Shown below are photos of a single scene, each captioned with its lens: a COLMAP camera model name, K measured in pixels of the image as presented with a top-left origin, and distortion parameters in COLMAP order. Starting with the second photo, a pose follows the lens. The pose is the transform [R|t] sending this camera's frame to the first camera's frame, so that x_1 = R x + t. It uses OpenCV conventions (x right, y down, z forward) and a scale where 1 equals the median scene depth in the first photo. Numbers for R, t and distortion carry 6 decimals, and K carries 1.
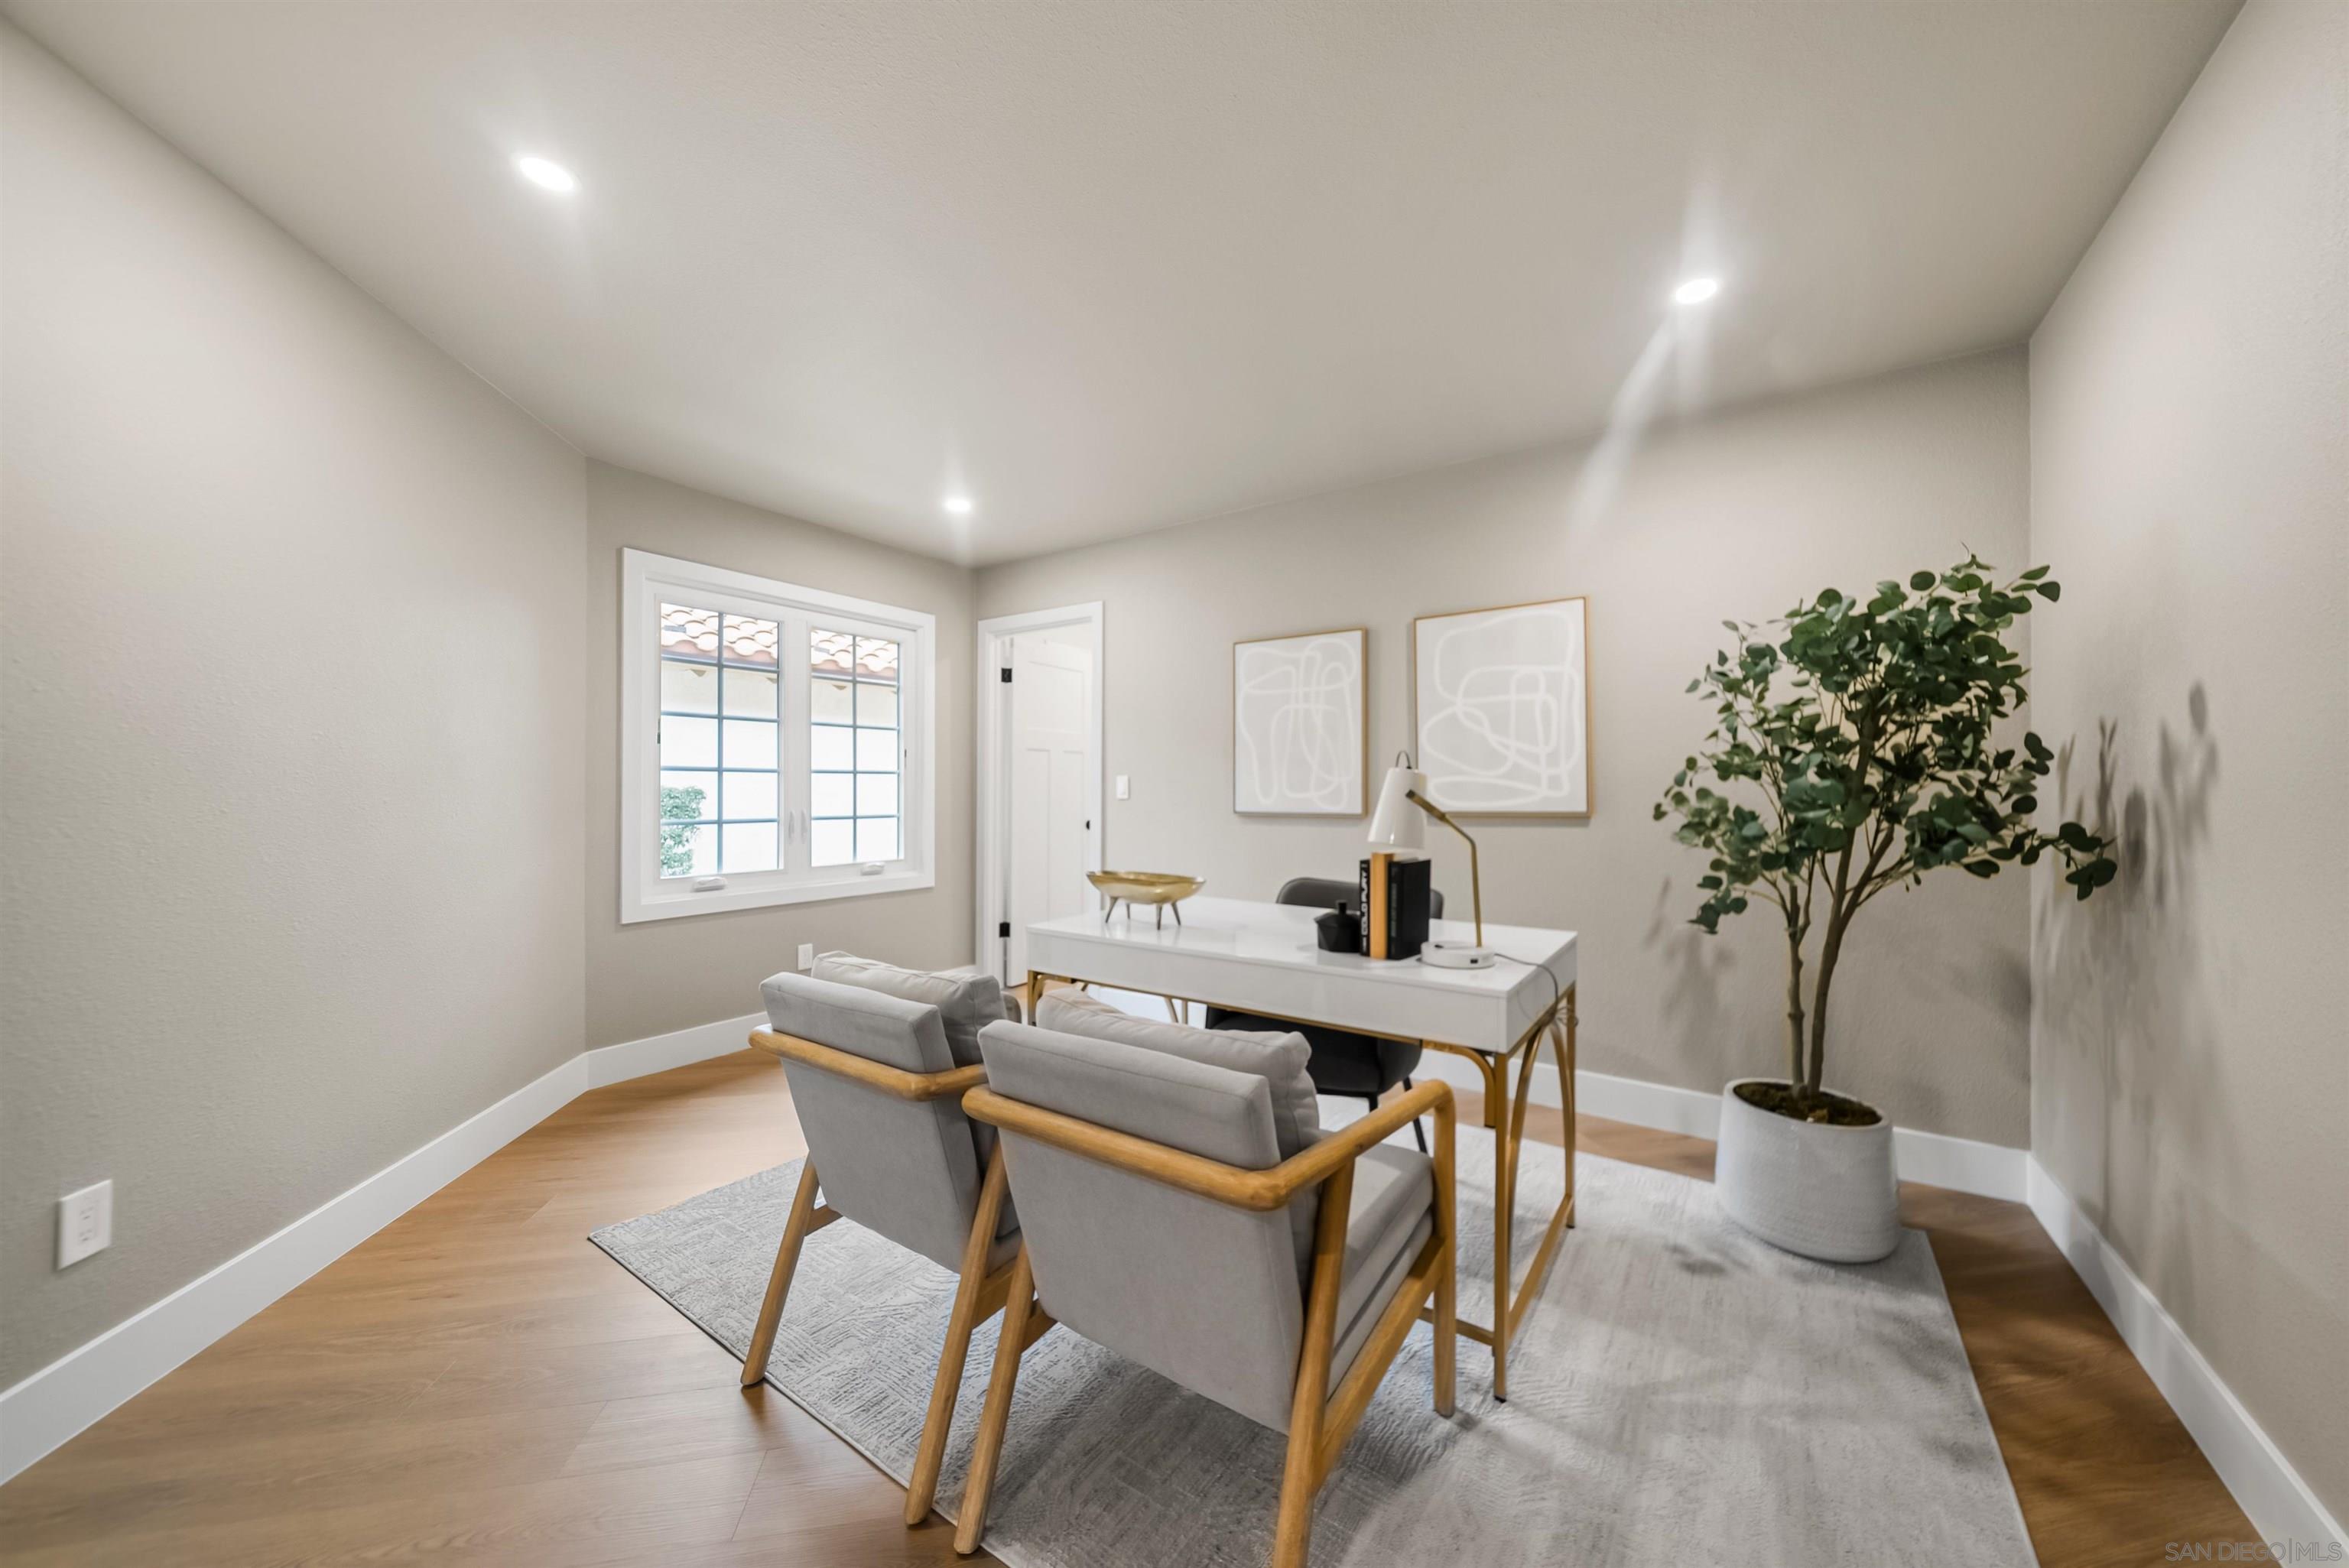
lens RADIAL K [[816.6, 0, 1184.0], [0, 816.6, 782.6], [0, 0, 1]] dist [-0.000278, -0.001083]
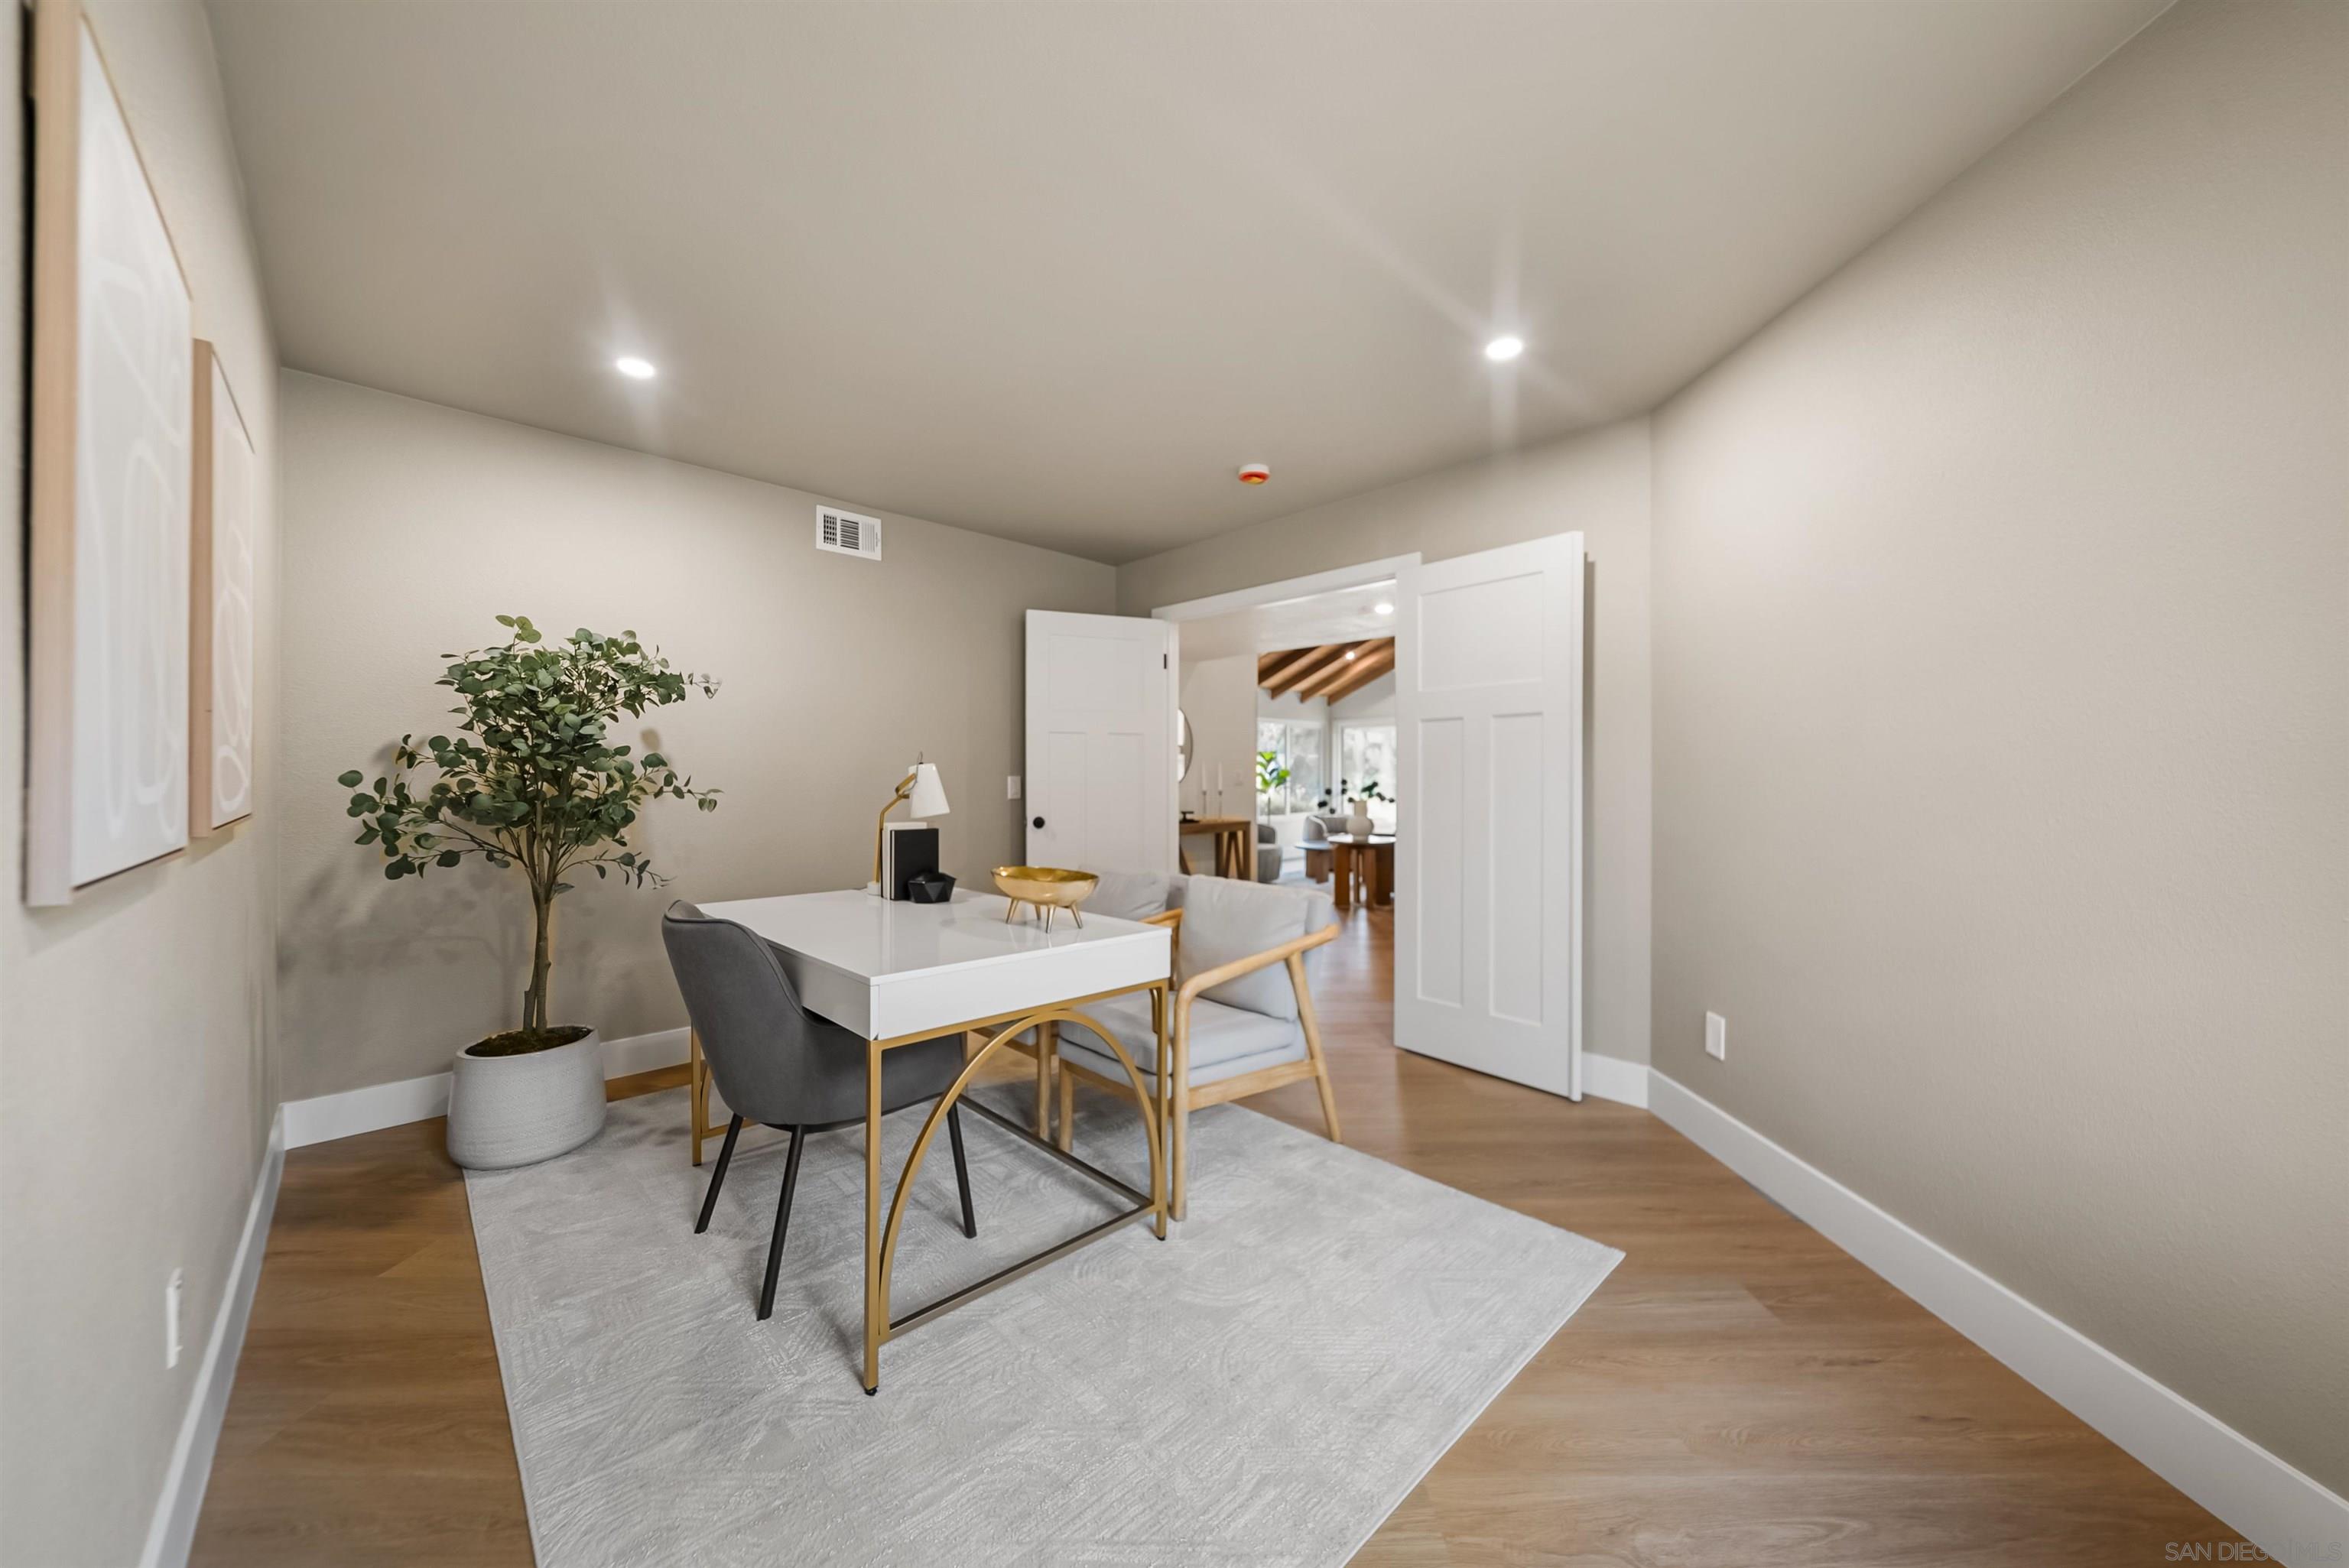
lens RADIAL K [[816.6, 0, 1173.1], [0, 816.6, 784.1], [0, 0, 1]] dist [-0.000278, -0.001083]
pose [[-0.980169, -0.005572, 0.198083, -0.446483], [-0.006418, 0.999973, -0.003629, 0.020835], [-0.198058, -0.004828, -0.980178, 2.262483]]
